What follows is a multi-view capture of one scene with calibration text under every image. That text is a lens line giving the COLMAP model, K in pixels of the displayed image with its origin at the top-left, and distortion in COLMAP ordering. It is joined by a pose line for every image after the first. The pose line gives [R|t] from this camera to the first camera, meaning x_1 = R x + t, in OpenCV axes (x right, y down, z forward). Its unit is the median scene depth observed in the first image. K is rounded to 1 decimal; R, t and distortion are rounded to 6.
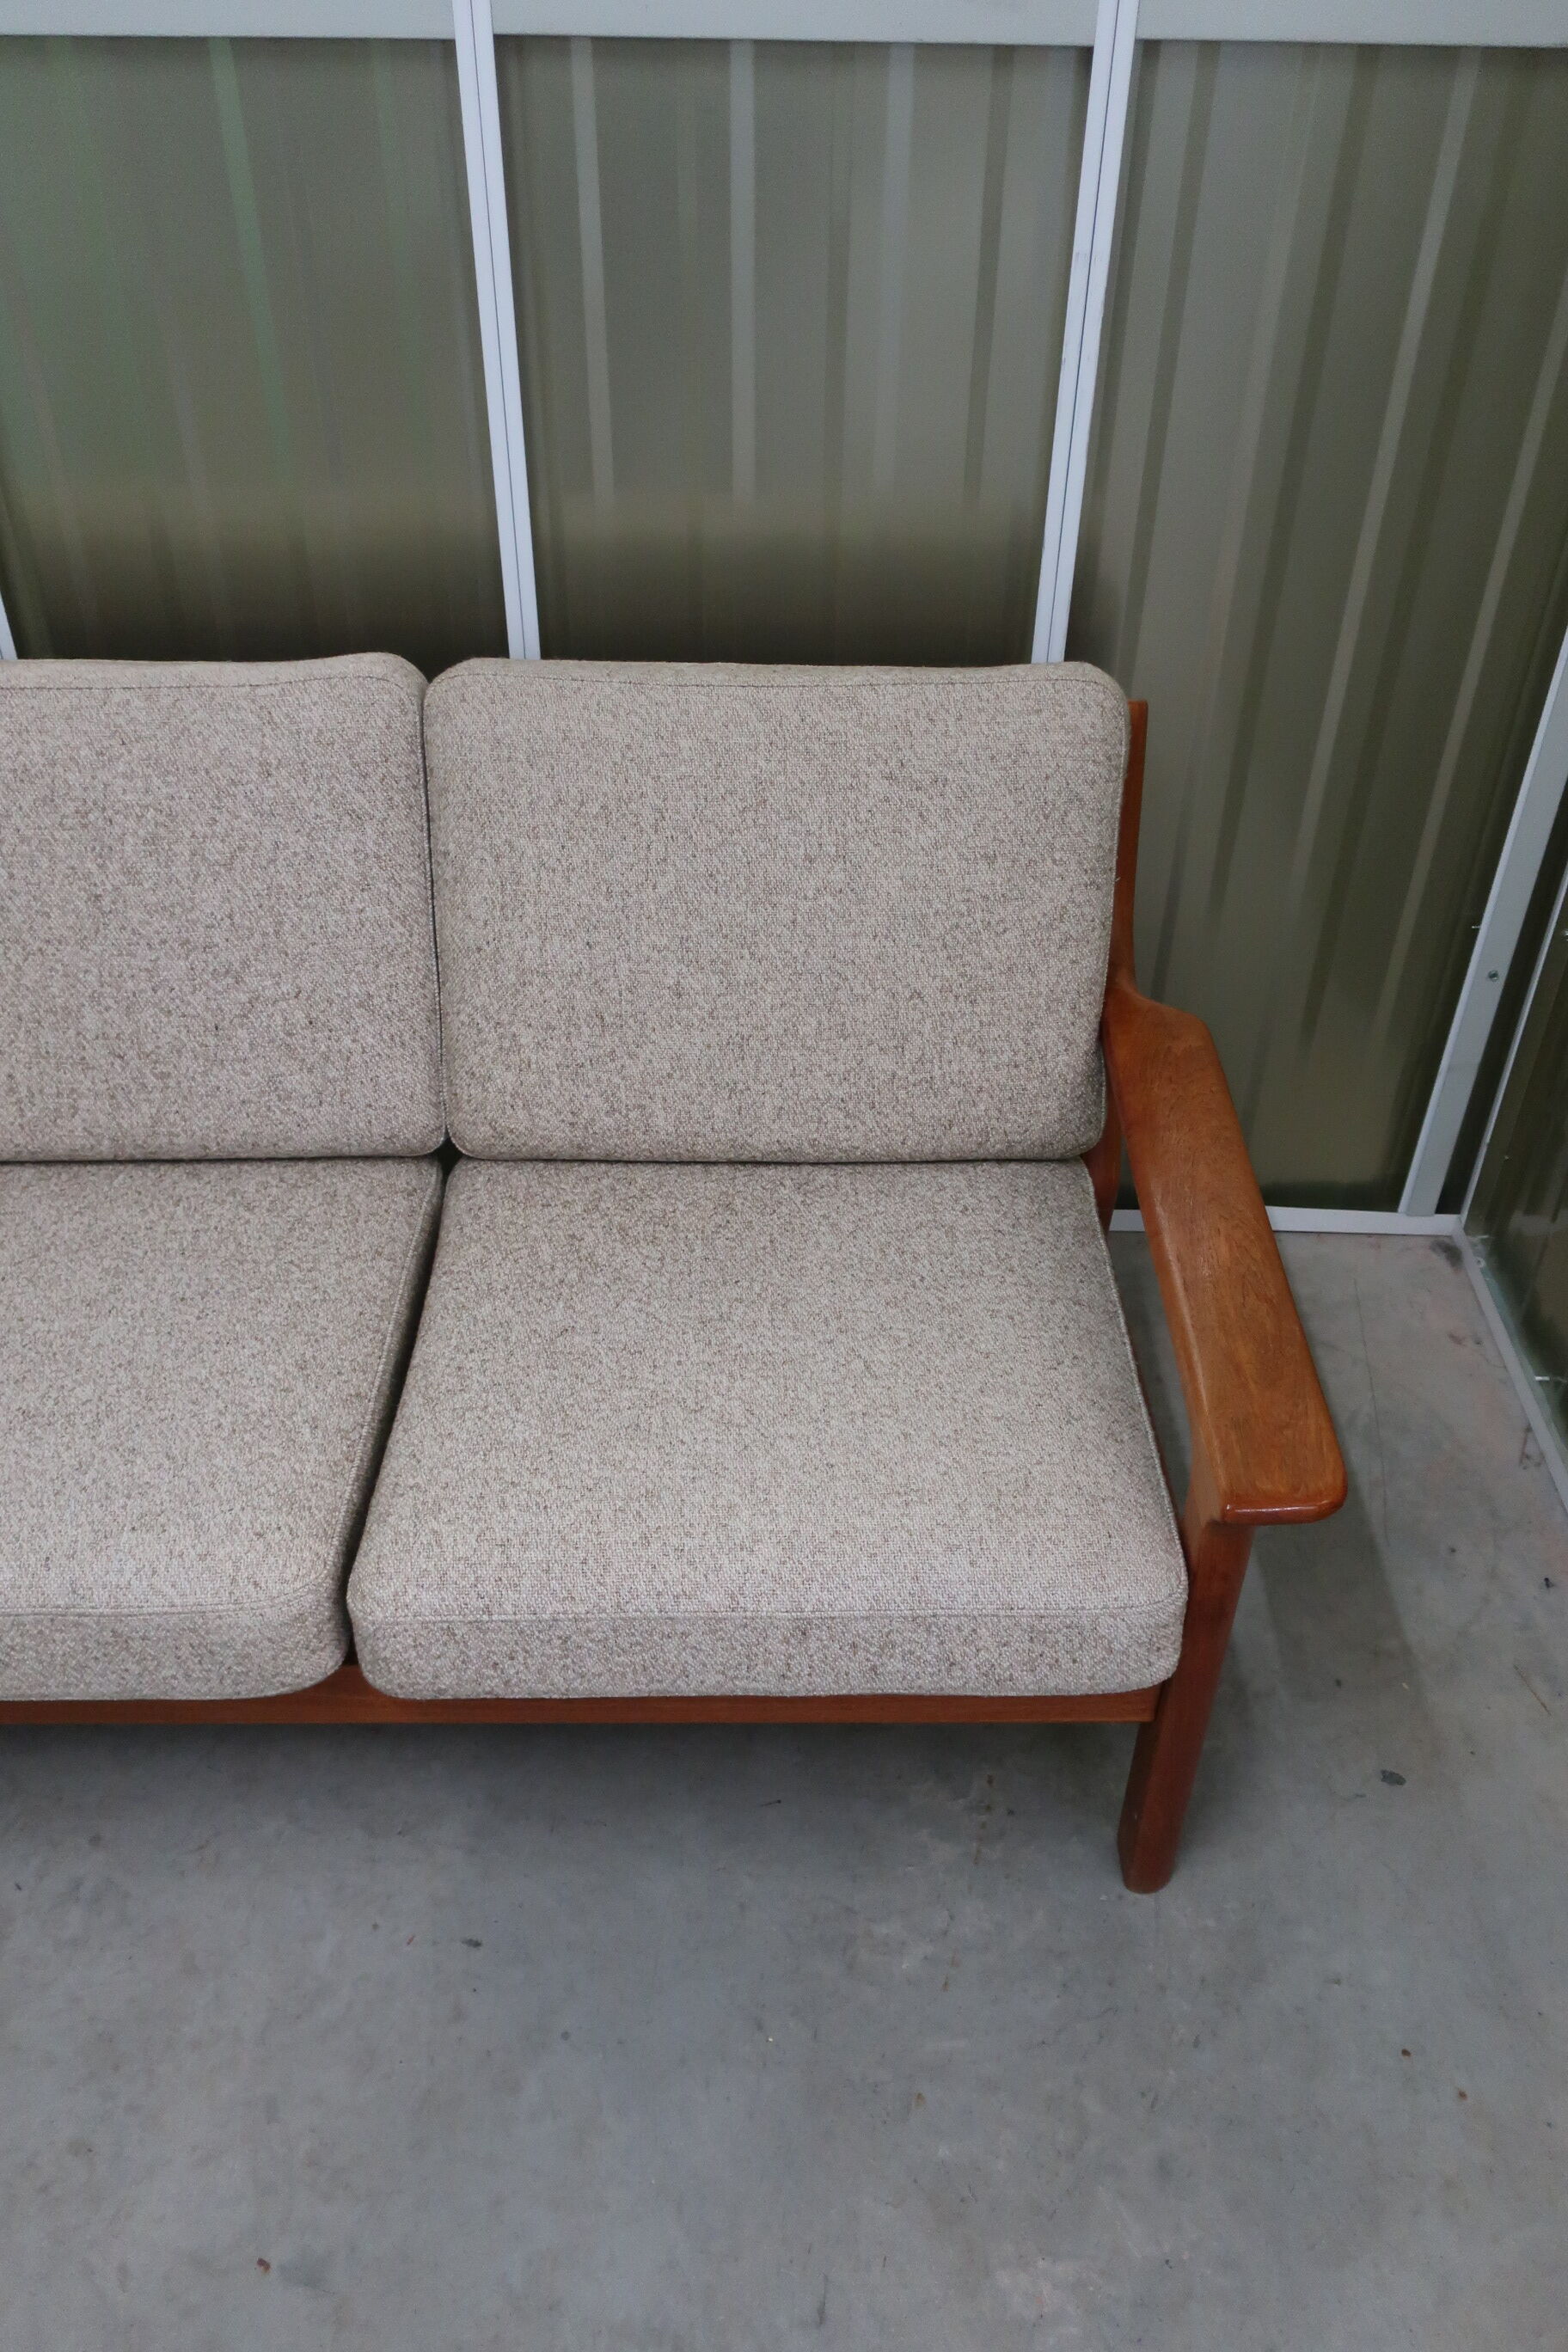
lens RADIAL K [[1892.0, 0, 788.9], [0, 1892.0, 1168.3], [0, 0, 1]] dist [0.012312, 0.004192]
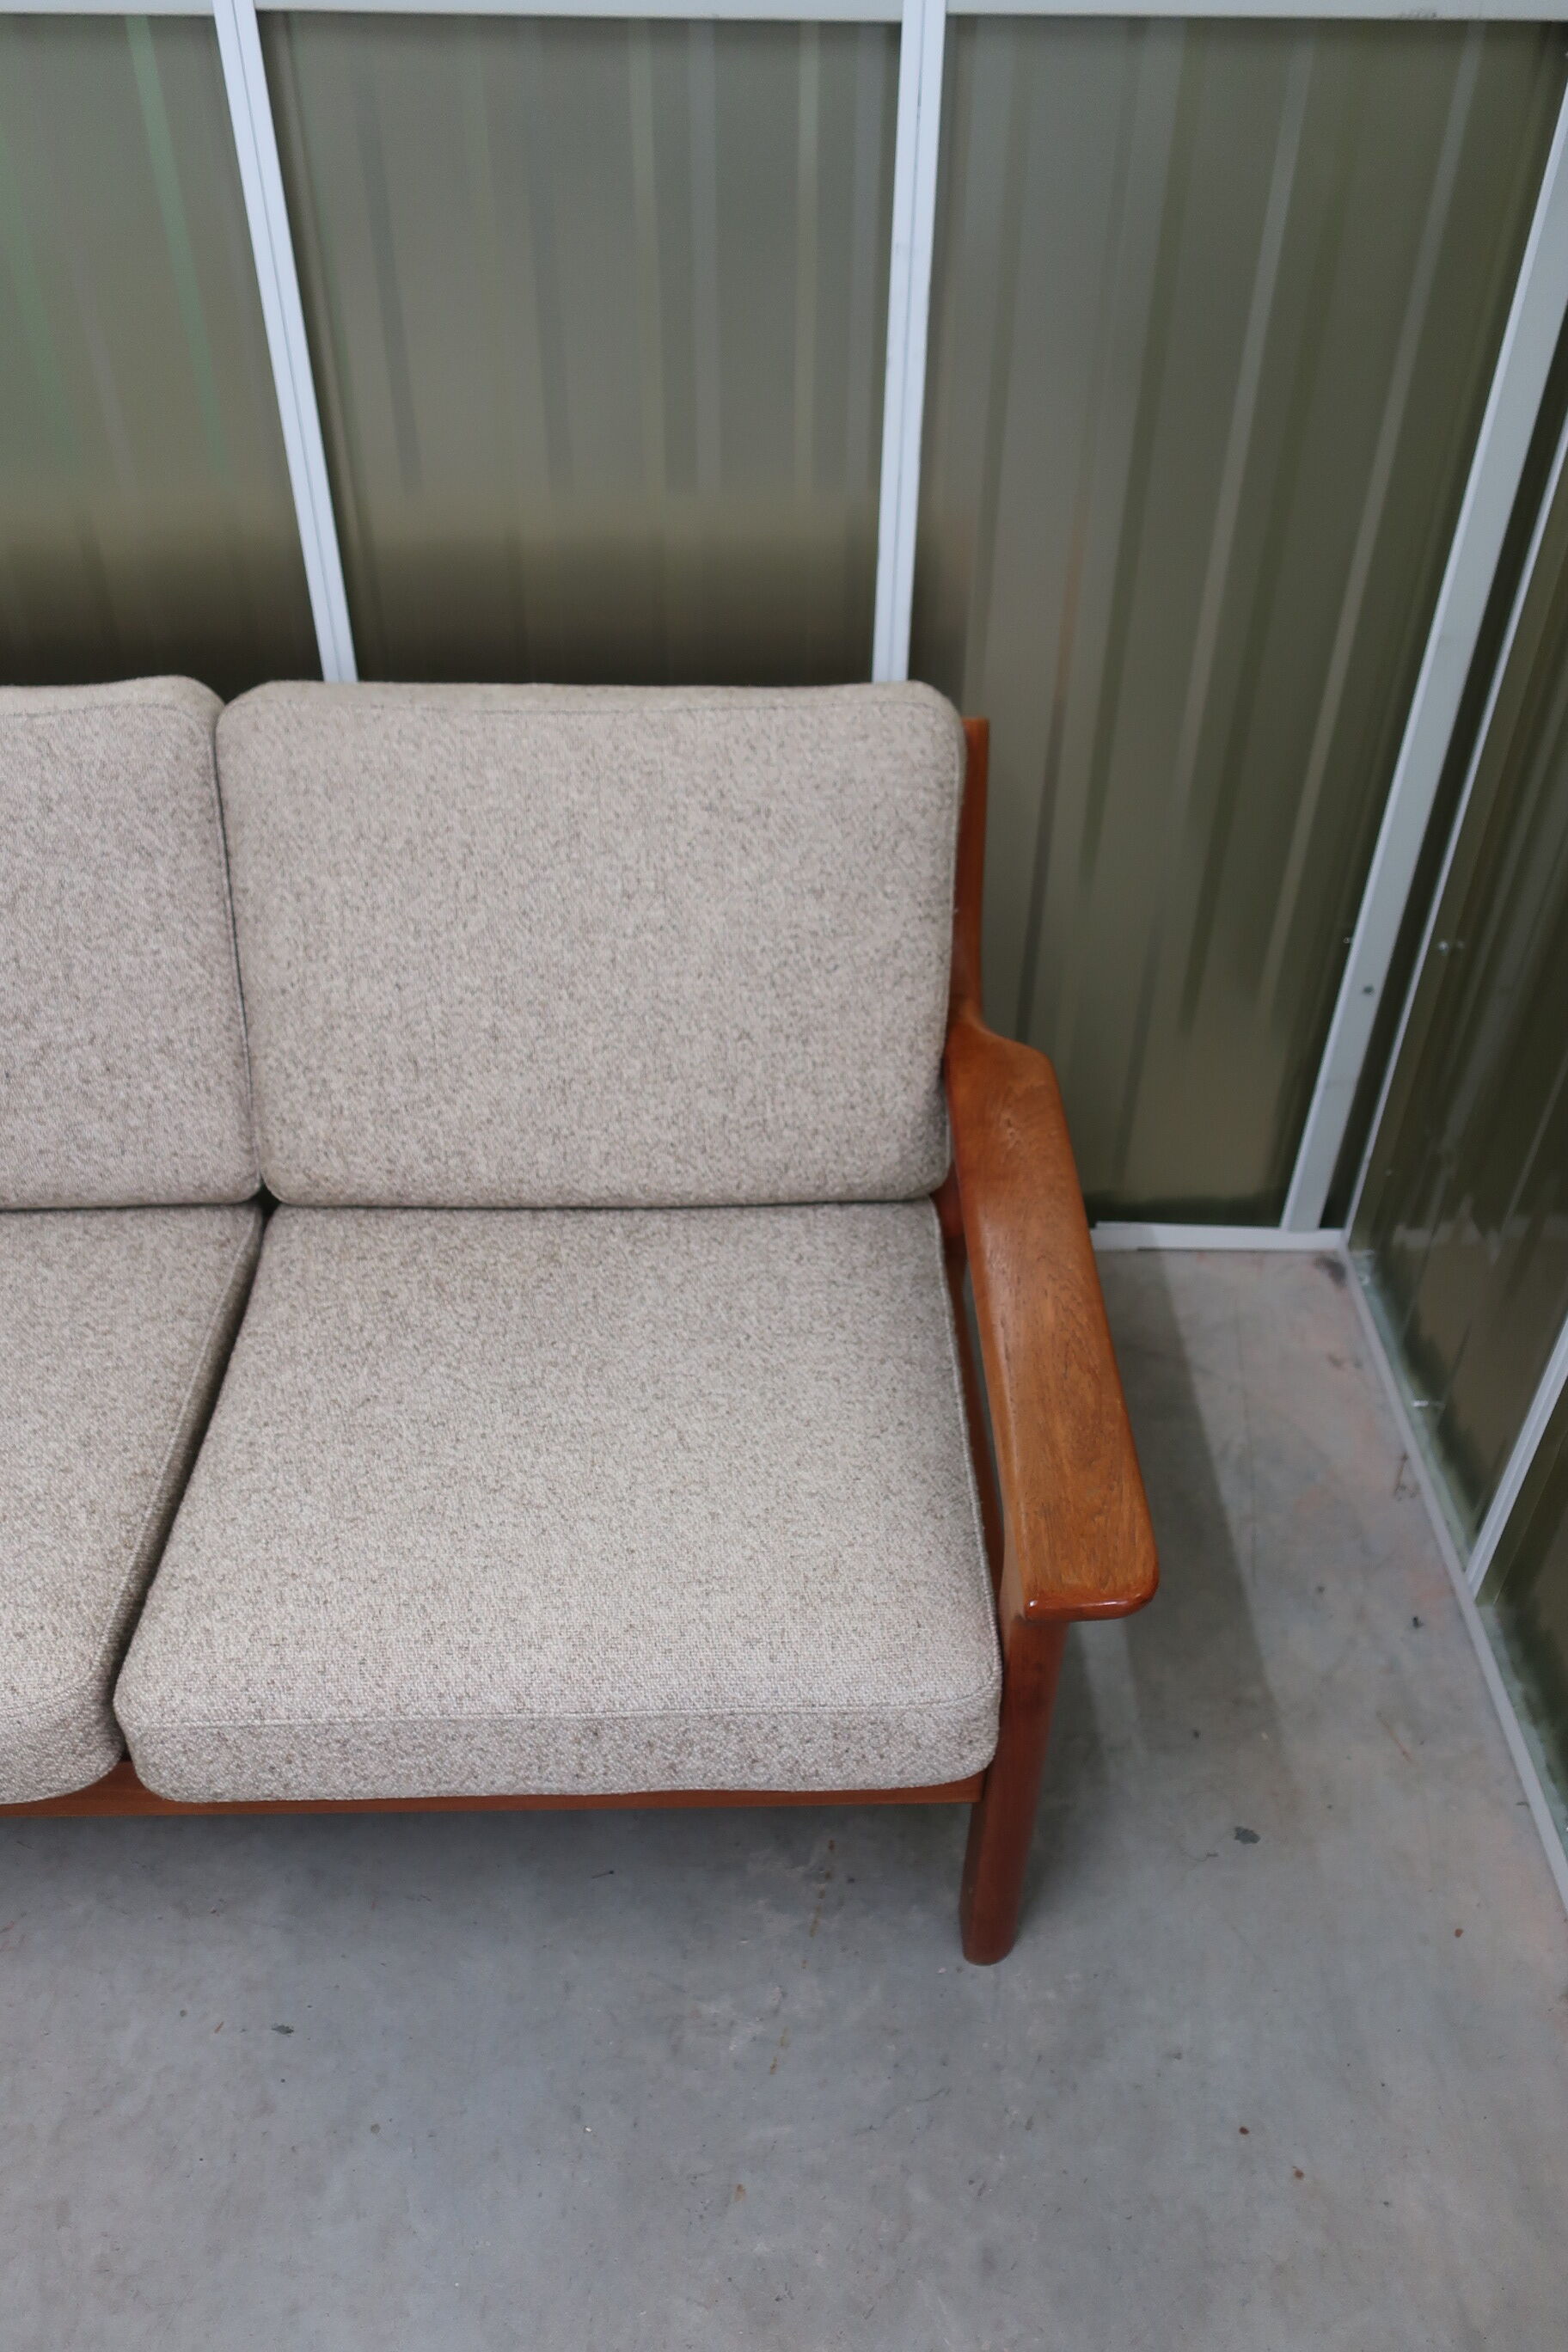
lens RADIAL K [[1878.3, 0, 790.1], [0, 1878.3, 1181.7], [0, 0, 1]] dist [0.013744, -0.019224]
pose [[0.999839, -0.009766, 0.015034, 0.076568], [0.009253, 0.999385, 0.033829, -0.050704], [-0.015355, -0.033685, 0.999315, 0.052121]]
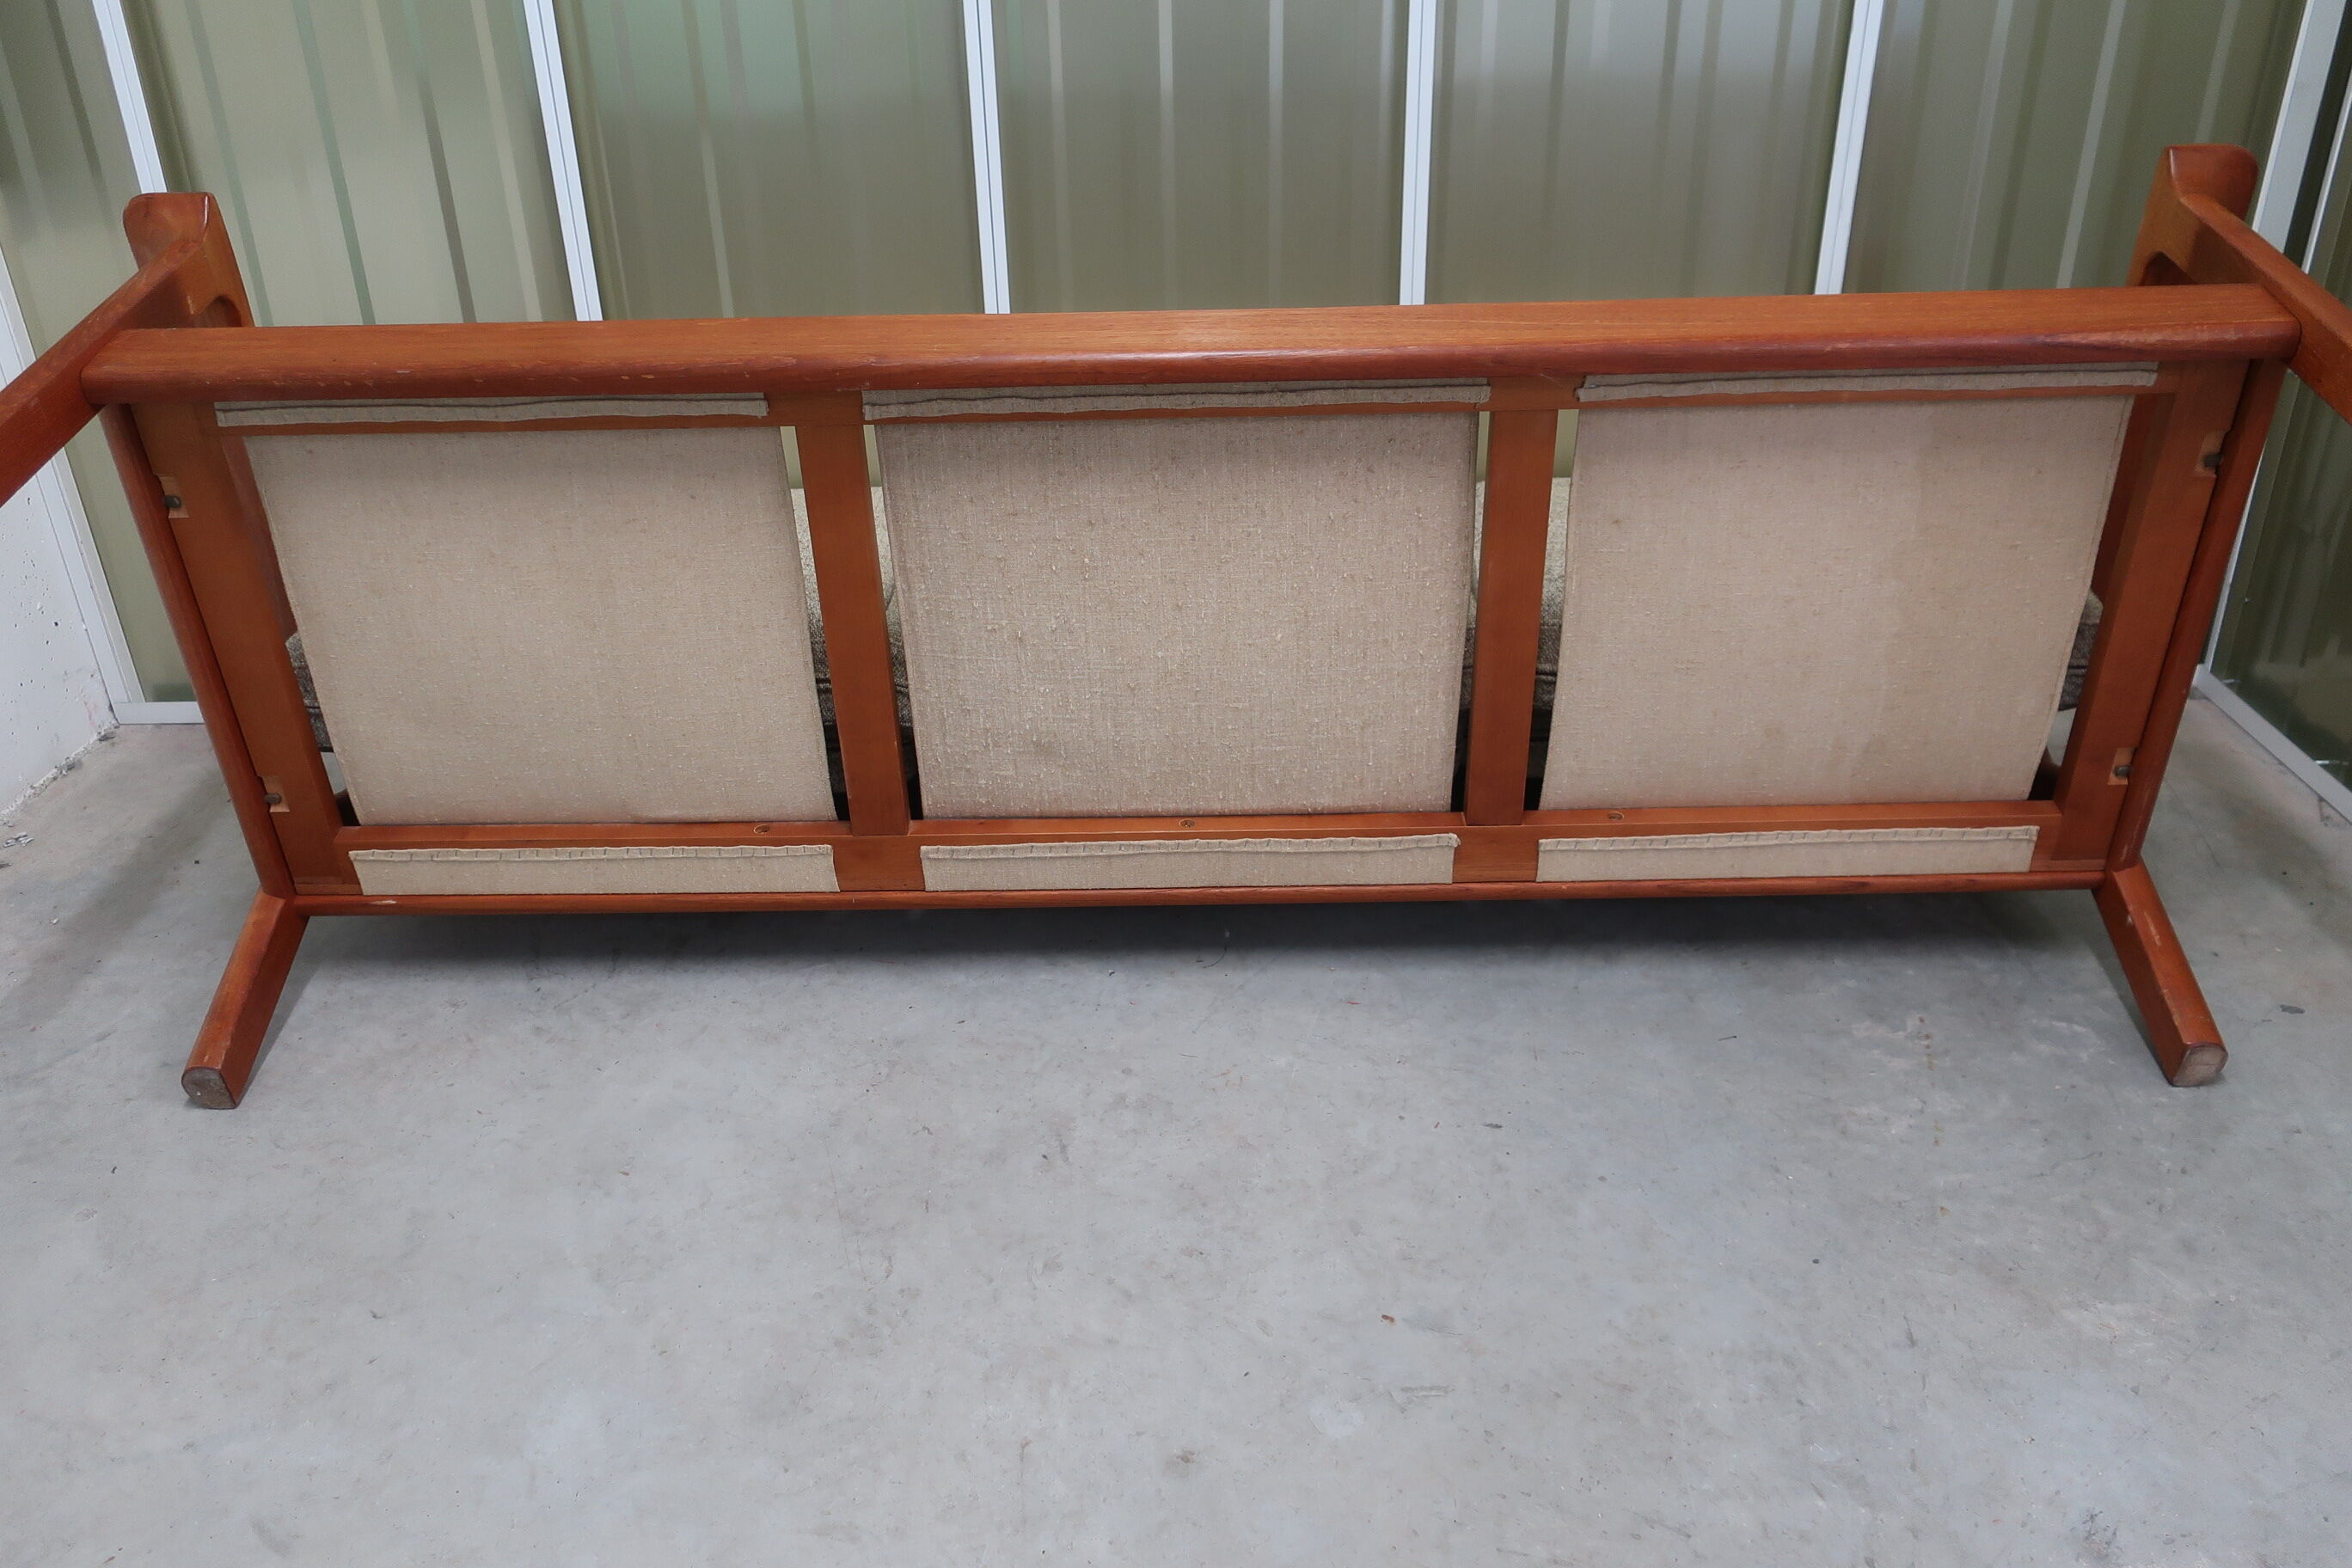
lens RADIAL K [[1877.6, 0, 1193.2], [0, 1877.6, 820.4], [0, 0, 1]] dist [0.011225, 0.013019]
pose [[0.999617, -0.027167, -0.005232, -0.318439], [0.025738, 0.982518, -0.184379, 0.413329], [0.010149, 0.184173, 0.982841, -0.103736]]
